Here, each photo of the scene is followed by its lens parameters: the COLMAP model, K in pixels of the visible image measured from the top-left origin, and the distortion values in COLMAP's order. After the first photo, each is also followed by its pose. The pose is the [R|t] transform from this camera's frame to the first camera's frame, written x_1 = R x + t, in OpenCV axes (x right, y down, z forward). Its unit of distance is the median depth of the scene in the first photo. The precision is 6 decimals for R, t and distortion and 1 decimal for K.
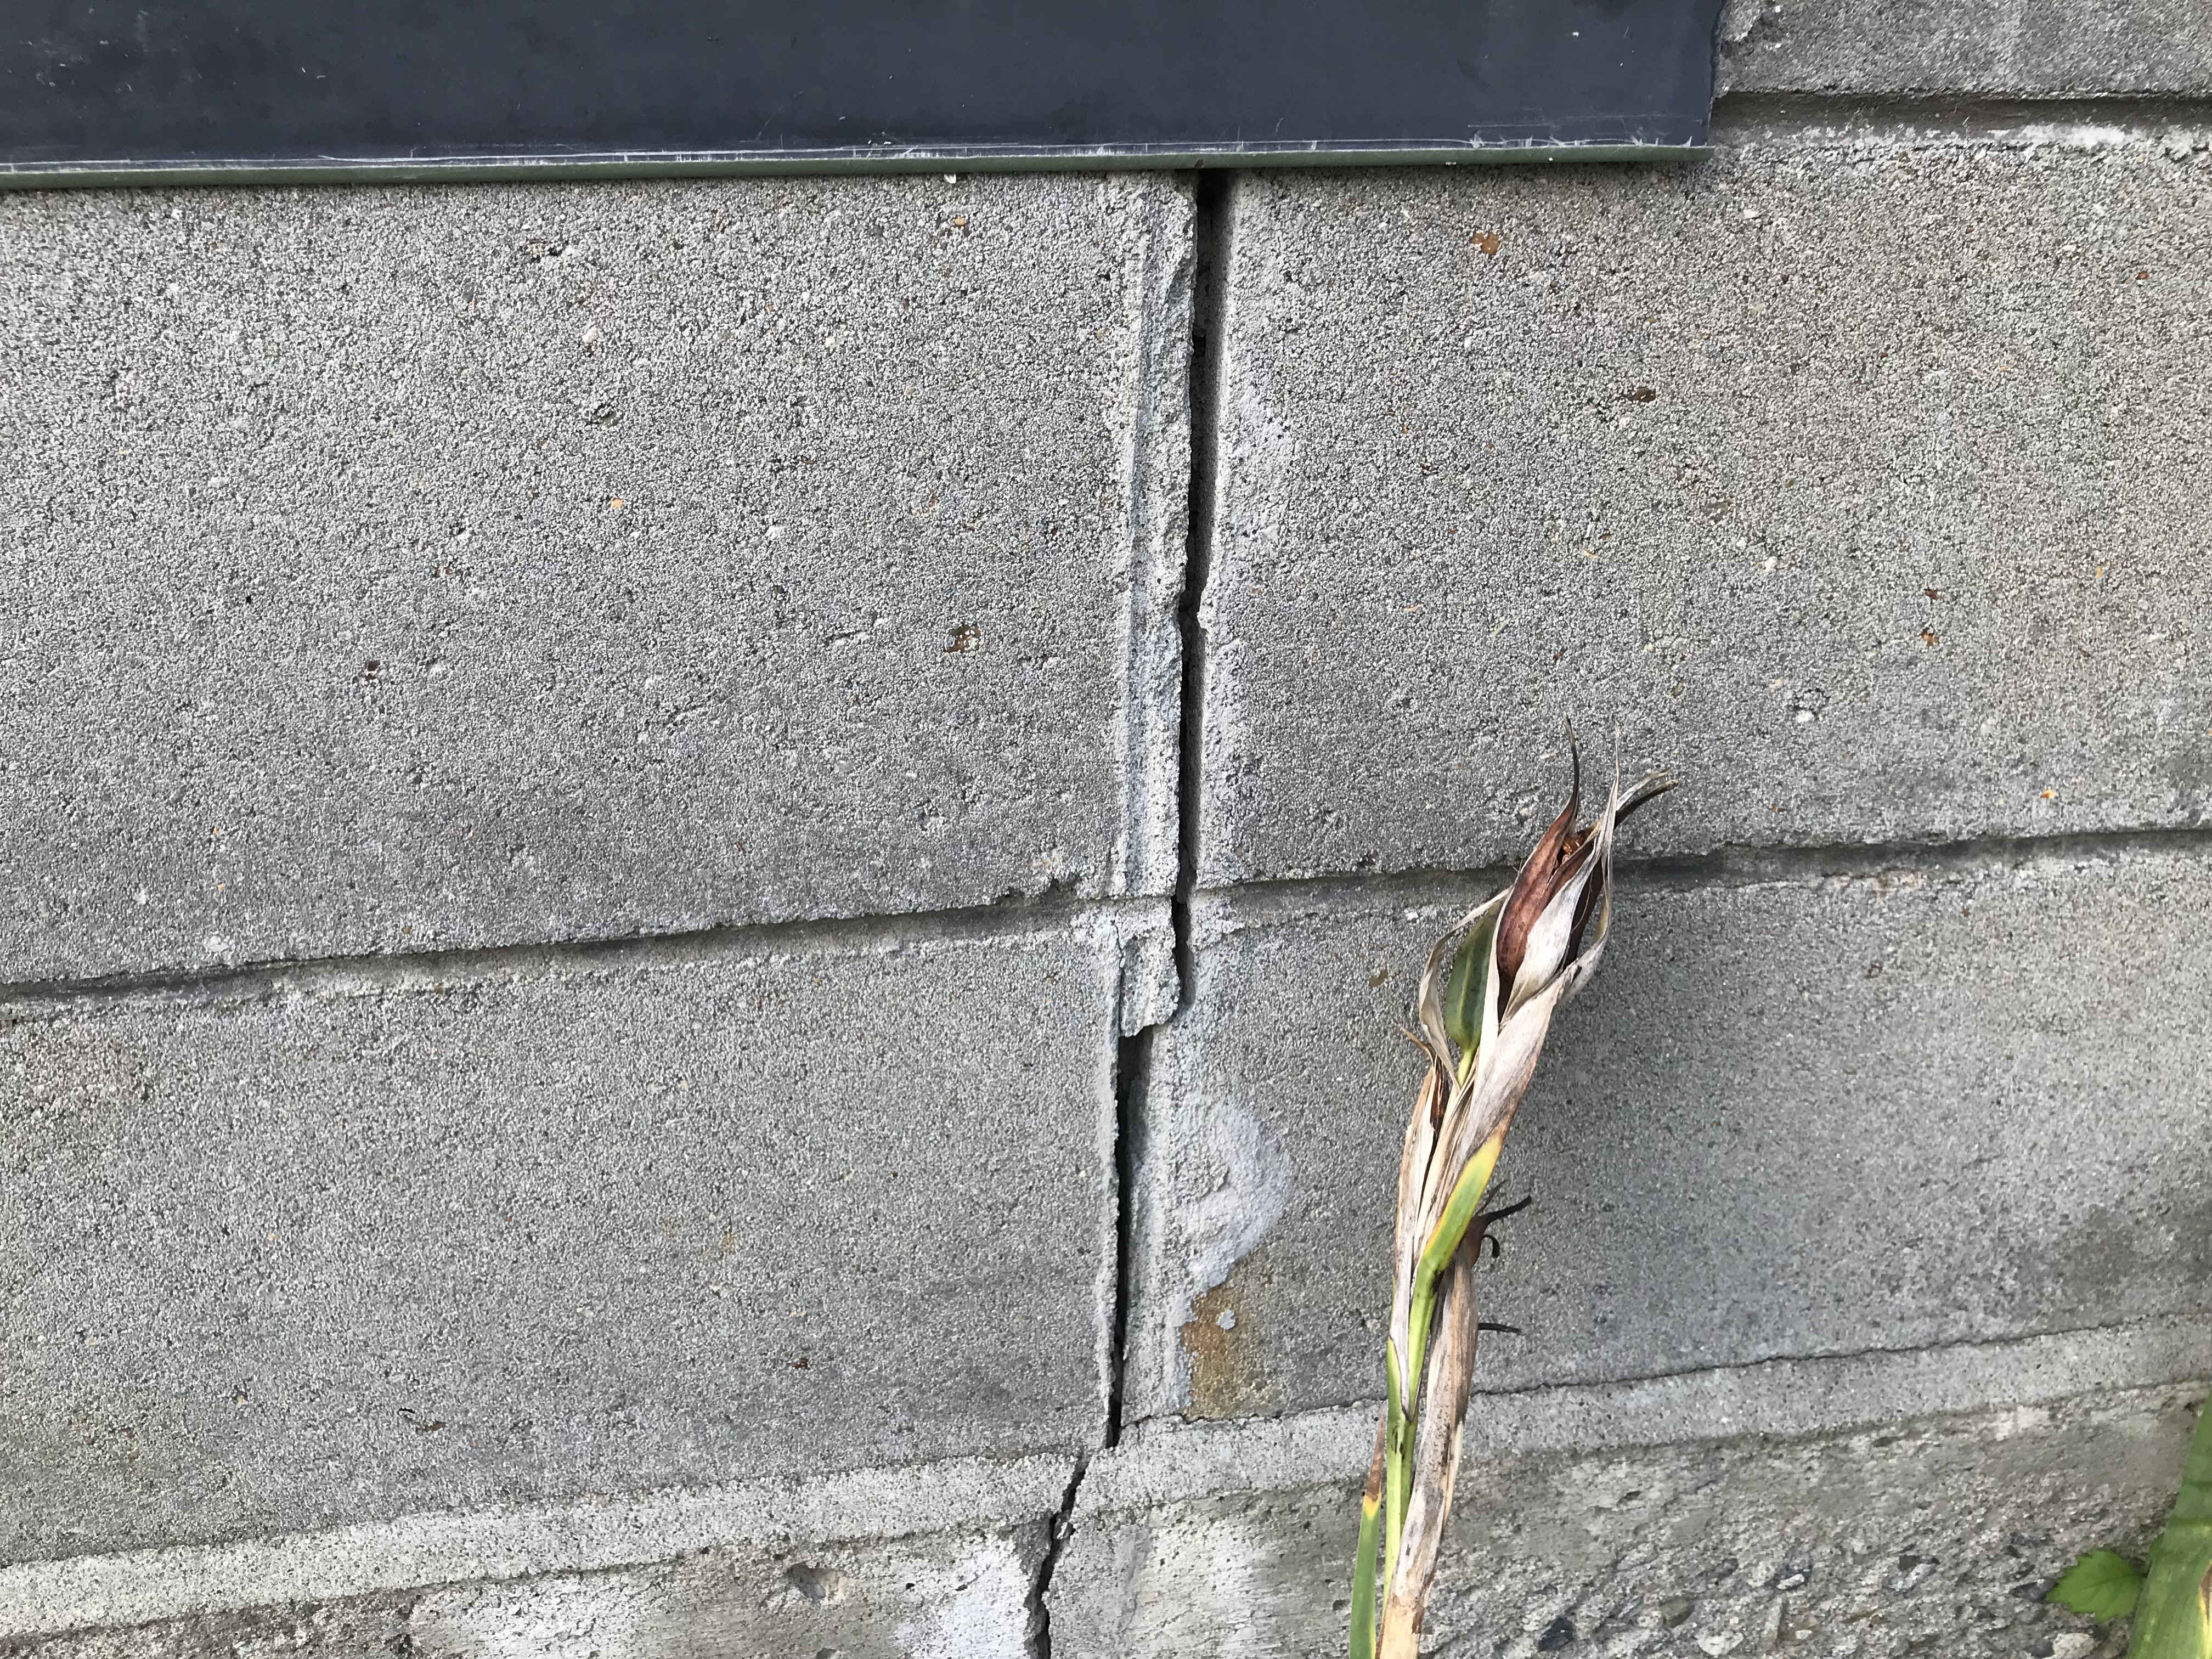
lens RADIAL K [[1816.4, 0, 1090.4], [0, 1816.4, 949.4], [0, 0, 1]] dist [0.036181, -0.017875]
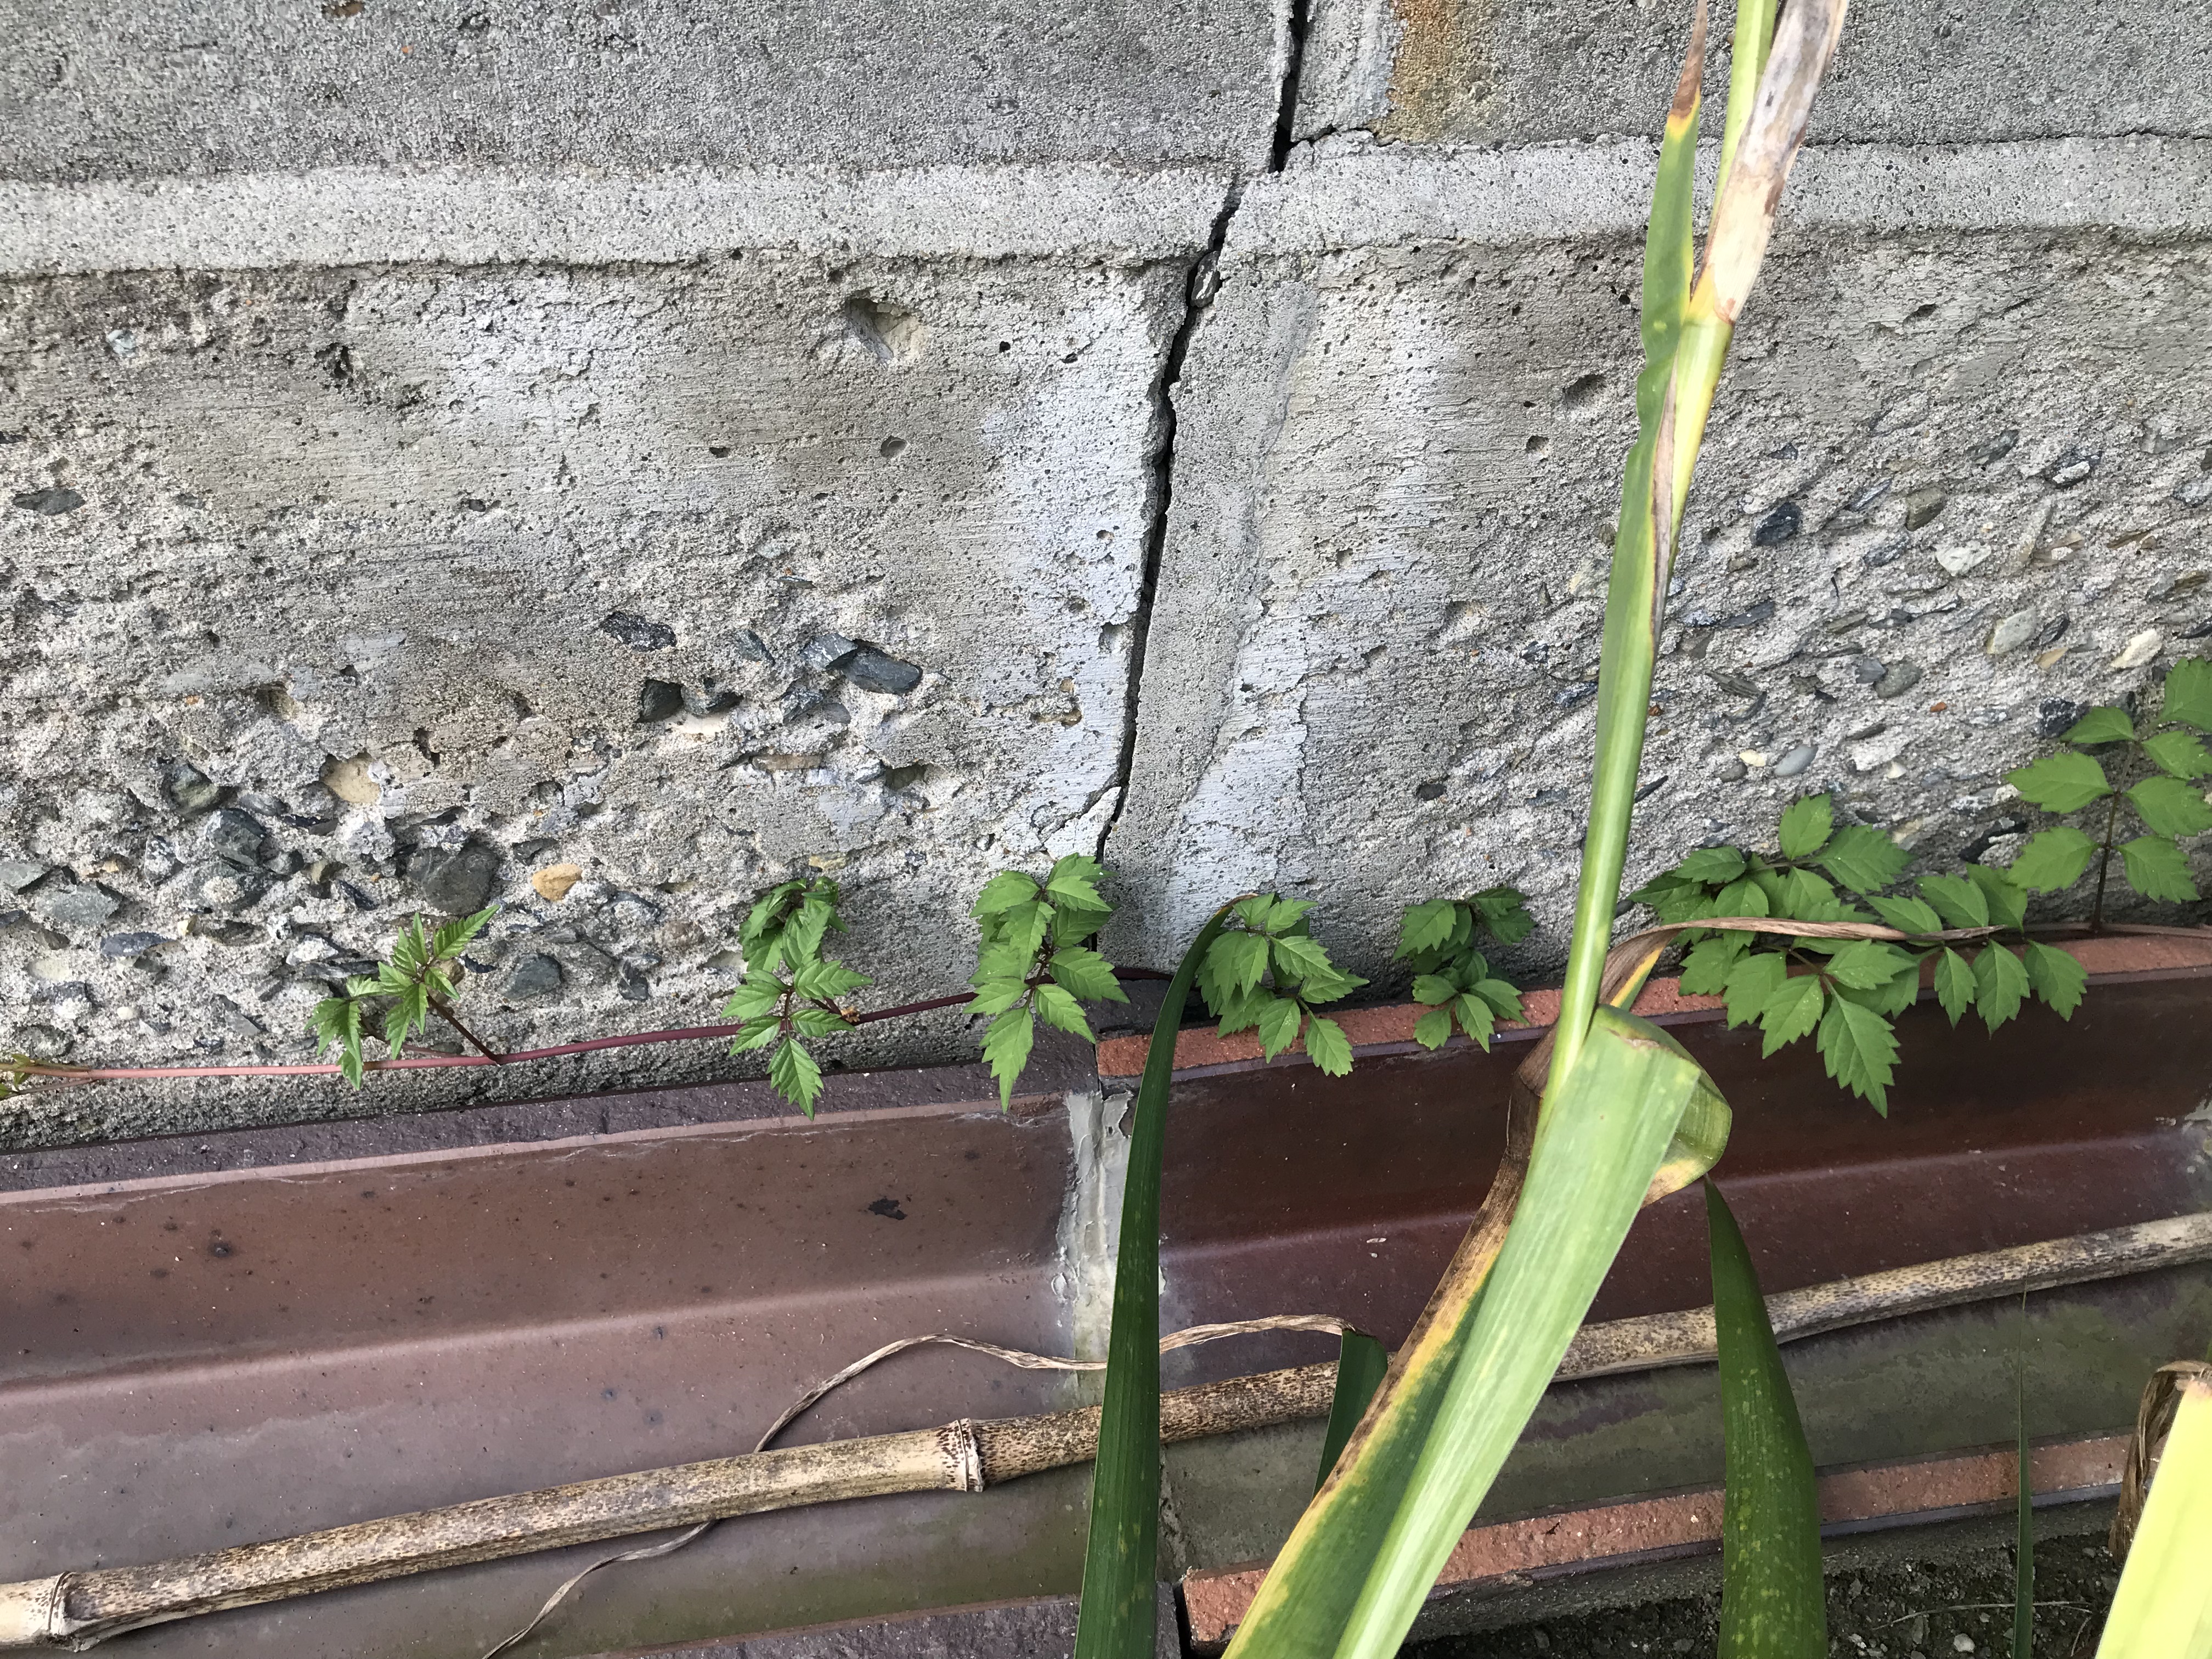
lens RADIAL K [[1816.4, 0, 1106.4], [0, 1816.4, 825.1], [0, 0, 1]] dist [0.036181, -0.017875]
pose [[0.999274, 0.031519, 0.021419, -0.065487], [-0.036264, 0.959224, 0.280311, 0.322872], [-0.011711, -0.280884, 0.959670, 0.207195]]
